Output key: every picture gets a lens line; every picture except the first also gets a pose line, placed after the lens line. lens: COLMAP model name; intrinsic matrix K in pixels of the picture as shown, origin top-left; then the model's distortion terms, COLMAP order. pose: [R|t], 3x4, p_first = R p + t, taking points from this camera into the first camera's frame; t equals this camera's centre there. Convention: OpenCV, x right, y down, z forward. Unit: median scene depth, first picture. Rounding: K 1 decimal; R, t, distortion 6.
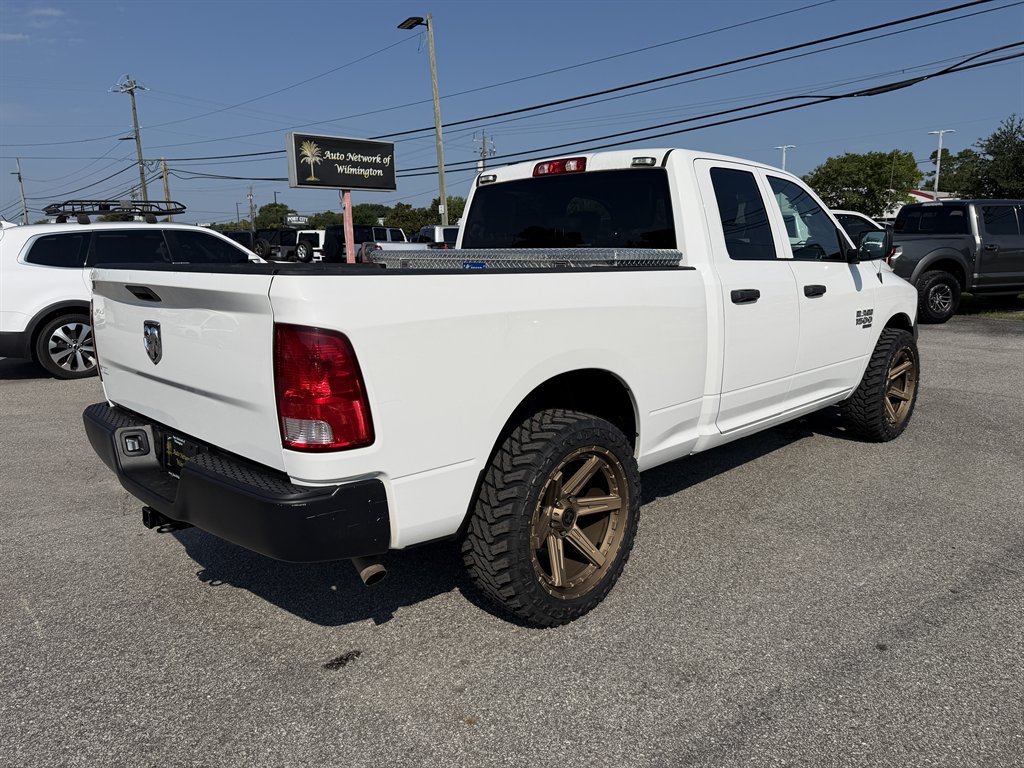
lens RADIAL K [[729.4, 0, 517.7], [0, 729.4, 389.4], [0, 0, 1]] dist [0.034348, -0.040260]
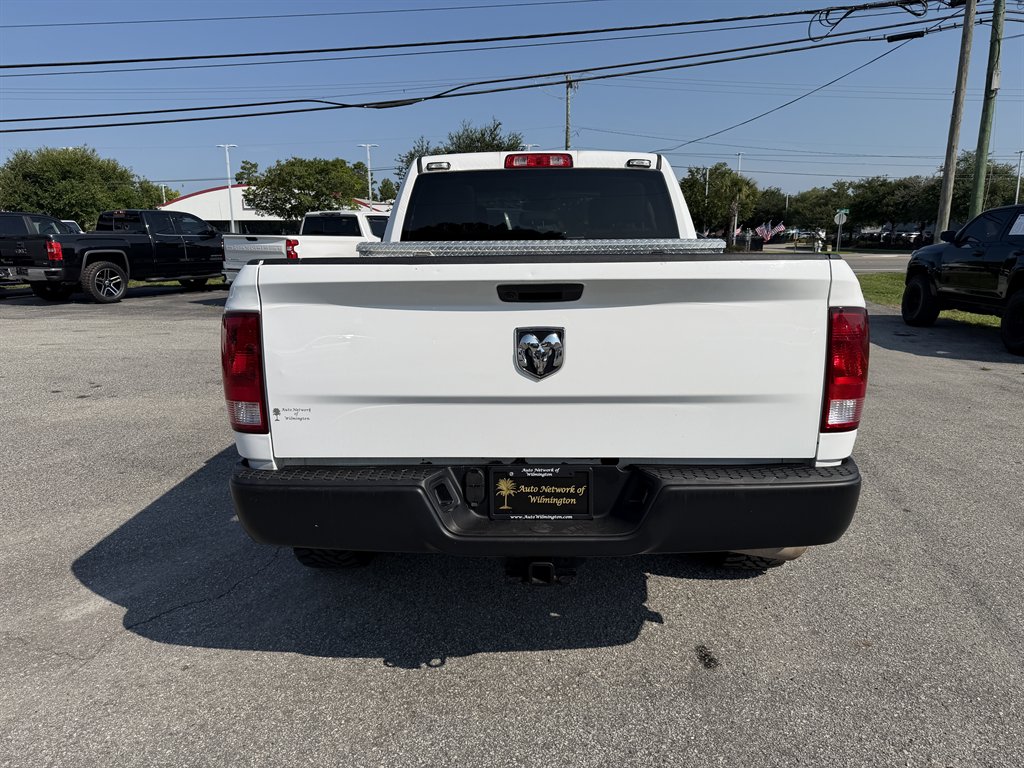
lens RADIAL K [[729.4, 0, 515.9], [0, 729.4, 386.1], [0, 0, 1]] dist [0.034348, -0.040260]
pose [[0.726990, -0.127867, 0.674637, -0.712073], [0.130647, 0.990318, 0.046914, -0.046513], [-0.674105, 0.054033, 0.736657, 0.295937]]
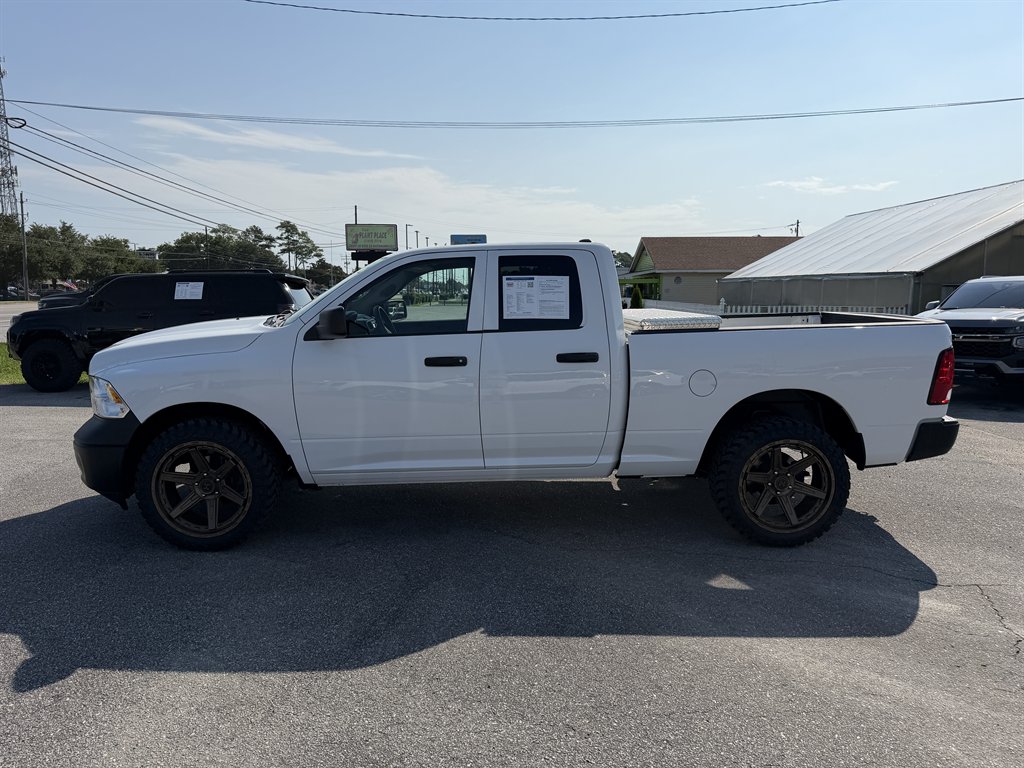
lens RADIAL K [[729.4, 0, 515.1], [0, 729.4, 374.6], [0, 0, 1]] dist [0.034348, -0.040260]
pose [[-0.736425, -0.069139, 0.672977, -0.775349], [0.137997, 0.958497, 0.249480, -0.463681], [-0.662295, 0.276592, -0.696321, 2.168854]]
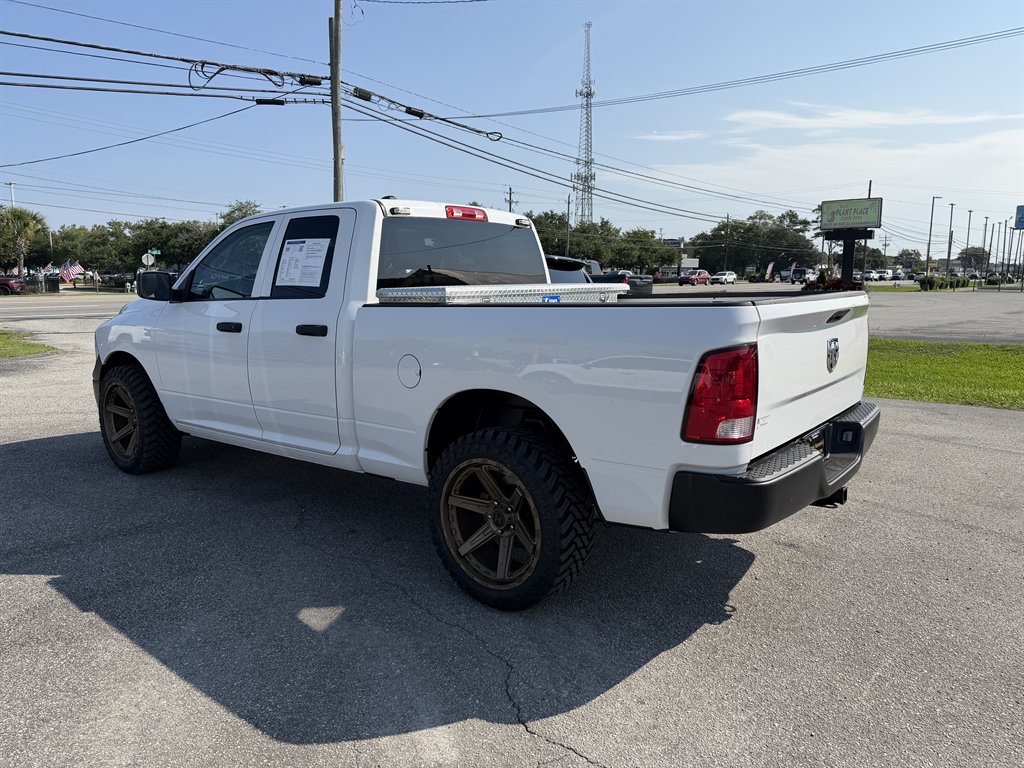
lens RADIAL K [[729.4, 0, 513.9], [0, 729.4, 387.5], [0, 0, 1]] dist [0.034348, -0.040260]
pose [[-0.121964, -0.138314, 0.982850, -1.126591], [0.198670, 0.966800, 0.160709, -0.215391], [-0.972448, 0.214863, -0.090436, 1.115470]]
